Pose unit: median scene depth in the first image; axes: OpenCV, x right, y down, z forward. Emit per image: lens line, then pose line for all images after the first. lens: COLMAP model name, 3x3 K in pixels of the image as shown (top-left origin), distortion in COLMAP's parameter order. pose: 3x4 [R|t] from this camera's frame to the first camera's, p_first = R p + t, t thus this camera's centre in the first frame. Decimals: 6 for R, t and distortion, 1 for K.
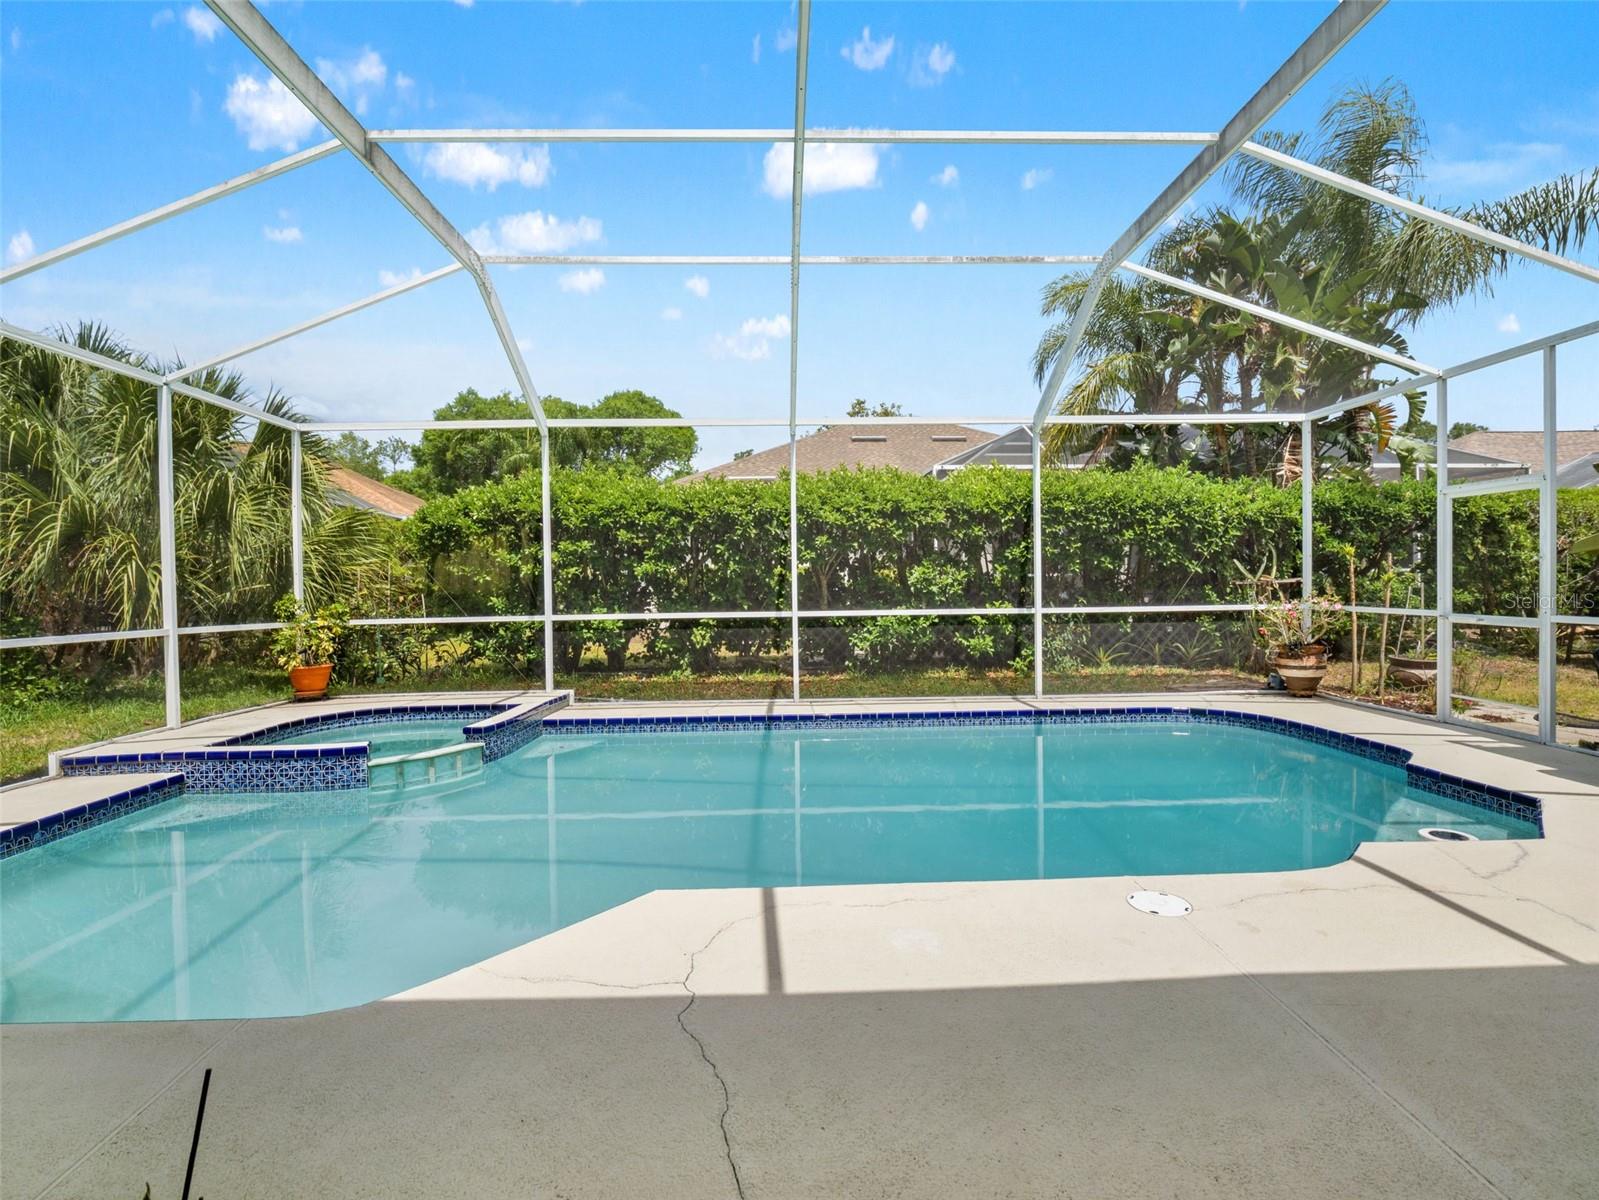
lens RADIAL K [[761.7, 0, 826.7], [0, 761.7, 594.5], [0, 0, 1]] dist [-0.008947, -0.000843]
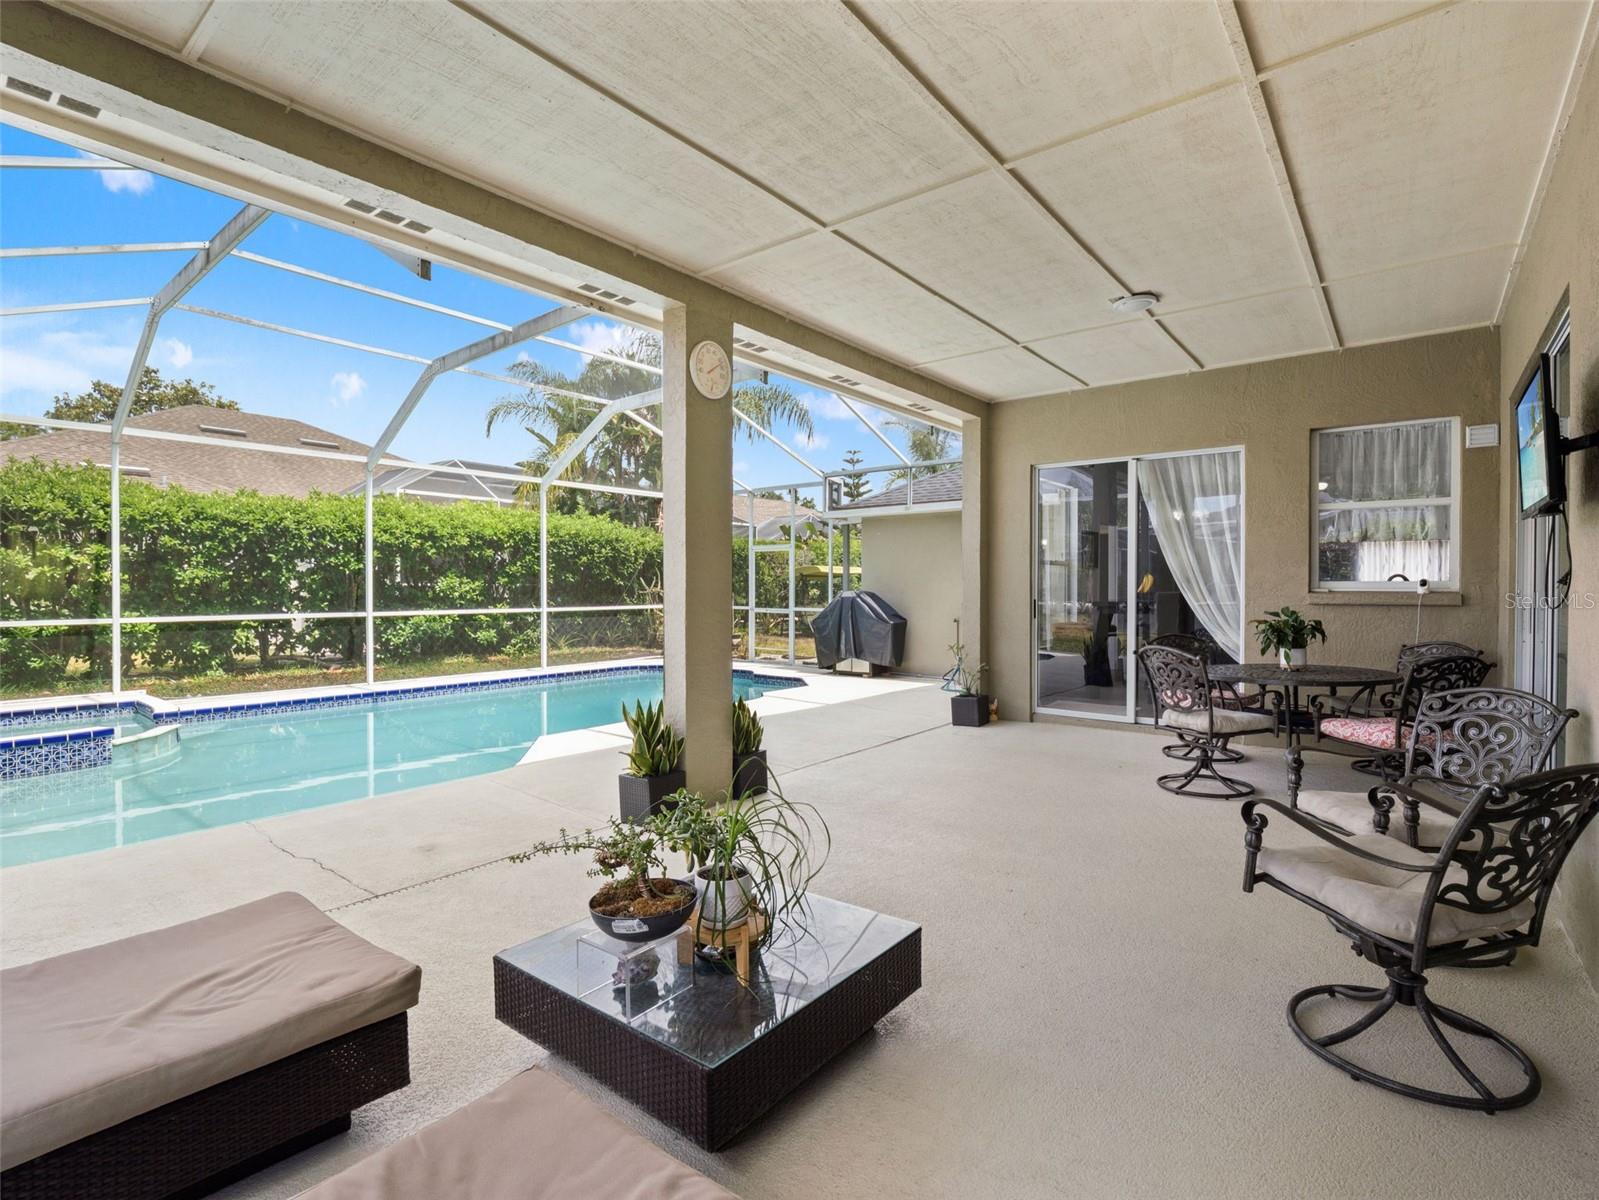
lens RADIAL K [[763.8, 0, 805.2], [0, 763.8, 593.1], [0, 0, 1]] dist [-0.010266, -0.006831]
pose [[0.648311, 0.007577, 0.761338, -0.481171], [0.002923, 0.999918, -0.012440, 0.008184], [-0.761370, 0.010291, 0.648236, -0.323031]]
